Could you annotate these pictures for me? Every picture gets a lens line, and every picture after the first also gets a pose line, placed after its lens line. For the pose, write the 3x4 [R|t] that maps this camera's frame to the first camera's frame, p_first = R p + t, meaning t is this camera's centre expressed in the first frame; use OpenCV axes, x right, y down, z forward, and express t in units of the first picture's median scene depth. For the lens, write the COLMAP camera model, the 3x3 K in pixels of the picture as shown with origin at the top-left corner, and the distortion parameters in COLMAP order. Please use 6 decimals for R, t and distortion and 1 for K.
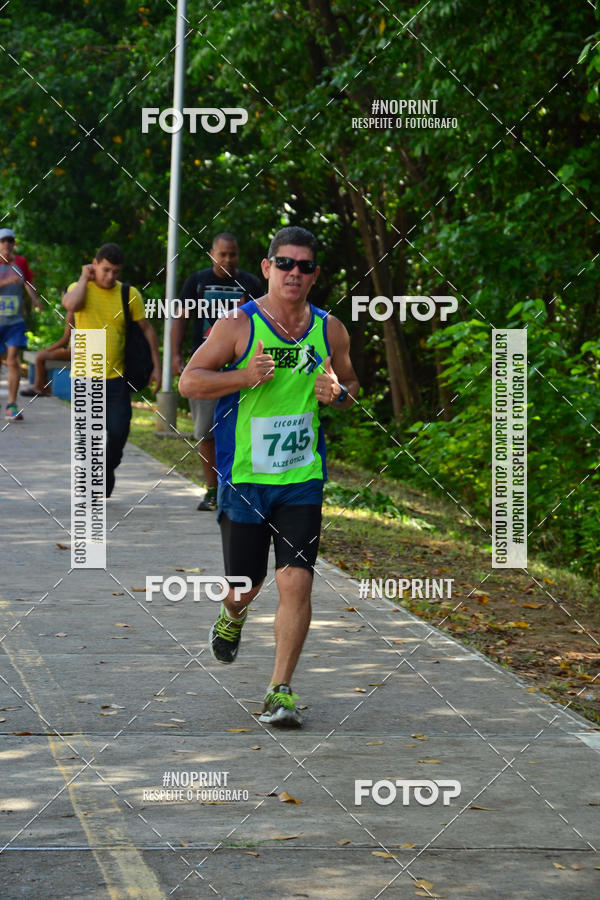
lens RADIAL K [[3743.4, 0, 365.5], [0, 3743.4, 494.0], [0, 0, 1]] dist [0.198244, 2.381093]
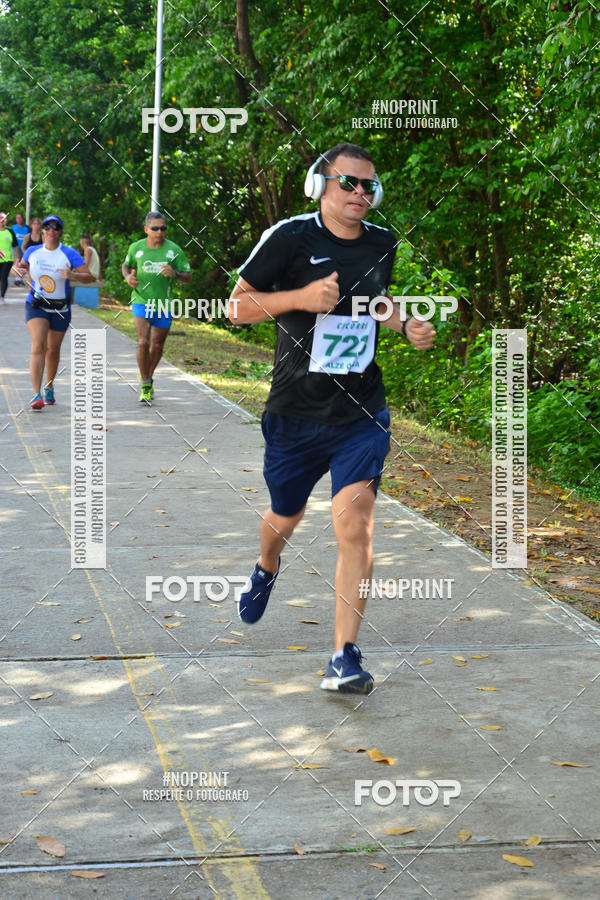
lens RADIAL K [[1867.0, 0, 319.6], [0, 1867.0, 448.8], [0, 0, 1]] dist [-0.019494, 0.425424]
pose [[0.998324, -0.008376, 0.057261, -0.028527], [0.004896, 0.998147, 0.060653, -0.013597], [-0.057663, -0.060271, 0.996515, 0.227814]]
